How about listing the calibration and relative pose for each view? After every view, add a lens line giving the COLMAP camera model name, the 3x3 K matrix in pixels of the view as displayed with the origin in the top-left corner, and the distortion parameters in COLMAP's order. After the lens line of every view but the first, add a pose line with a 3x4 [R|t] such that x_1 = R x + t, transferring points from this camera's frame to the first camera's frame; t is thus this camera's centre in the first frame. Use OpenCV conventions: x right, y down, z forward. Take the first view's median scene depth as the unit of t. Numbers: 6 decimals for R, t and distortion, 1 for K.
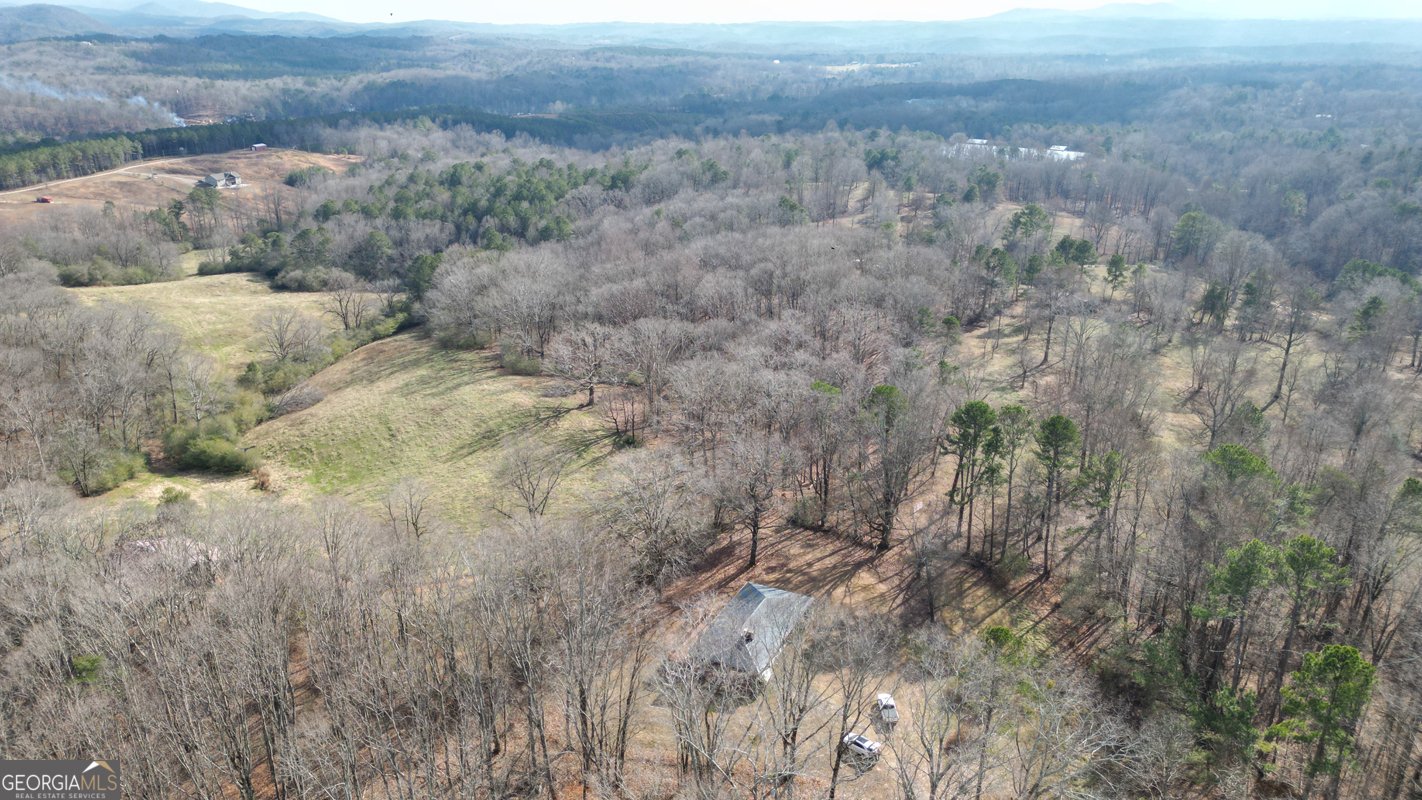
lens RADIAL K [[992.7, 0, 708.6], [0, 992.7, 406.8], [0, 0, 1]] dist [0.069010, -0.067679]
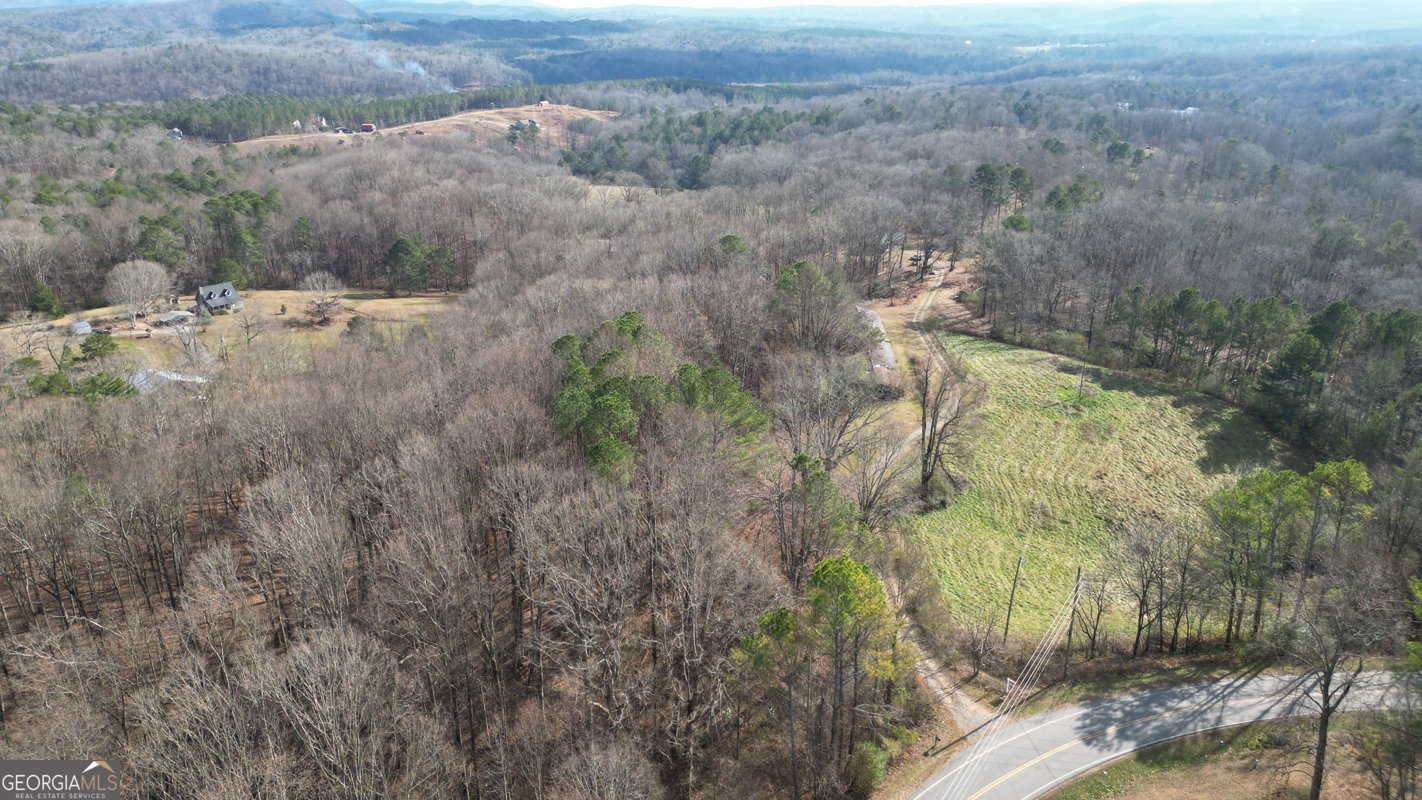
lens RADIAL K [[992.7, 0, 708.6], [0, 992.7, 406.8], [0, 0, 1]] dist [0.069010, -0.067679]
pose [[0.983706, 0.064023, -0.167998, 0.015482], [-0.061602, 0.997909, 0.019589, 0.164056], [0.168901, -0.008921, 0.985593, -0.425899]]
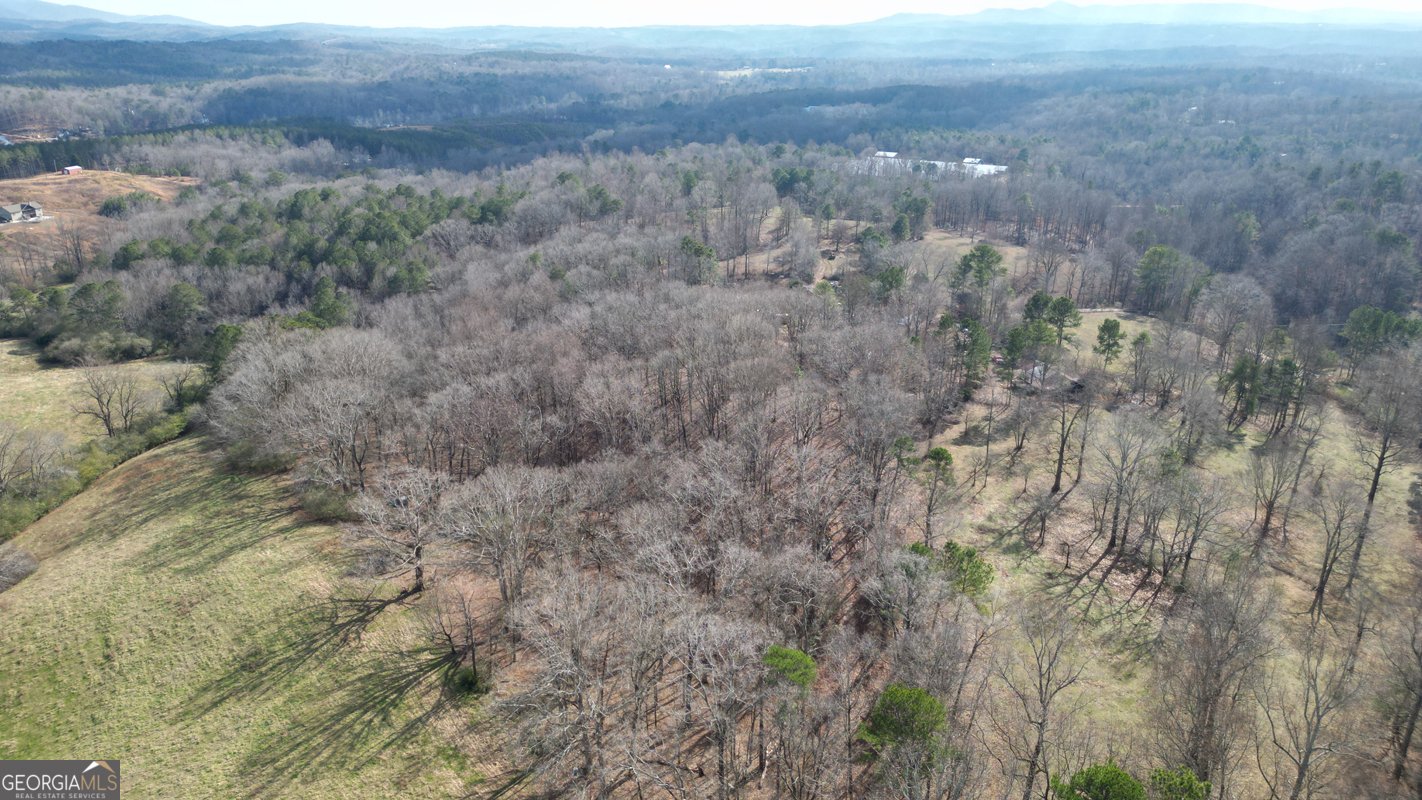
lens RADIAL K [[992.7, 0, 708.6], [0, 992.7, 406.8], [0, 0, 1]] dist [0.069010, -0.067679]
pose [[0.994654, -0.037323, 0.096281, 0.007388], [0.037656, 0.999289, -0.001640, -0.056136], [-0.096152, 0.005257, 0.995353, 0.145748]]
